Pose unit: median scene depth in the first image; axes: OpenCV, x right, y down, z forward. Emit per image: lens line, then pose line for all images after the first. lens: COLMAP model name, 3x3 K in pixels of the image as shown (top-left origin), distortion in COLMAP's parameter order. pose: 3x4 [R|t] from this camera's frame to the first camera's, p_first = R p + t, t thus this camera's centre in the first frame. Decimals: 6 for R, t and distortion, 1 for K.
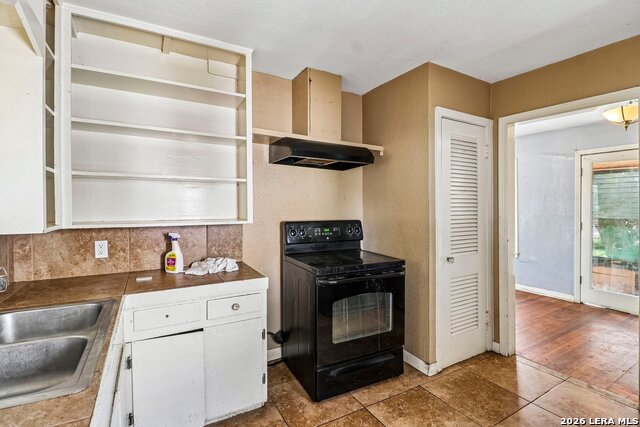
lens RADIAL K [[298.3, 0, 315.8], [0, 298.3, 211.2], [0, 0, 1]] dist [-0.009893, -0.000208]
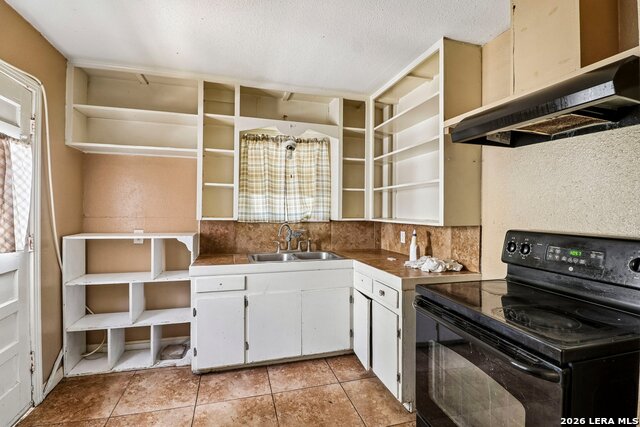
lens RADIAL K [[298.3, 0, 315.8], [0, 298.3, 211.2], [0, 0, 1]] dist [-0.009893, -0.000208]
pose [[-0.227062, 0.003744, -0.973873, 0.712473], [-0.014389, 0.999871, 0.007199, -0.006663], [0.973774, 0.015648, -0.226979, 0.770145]]
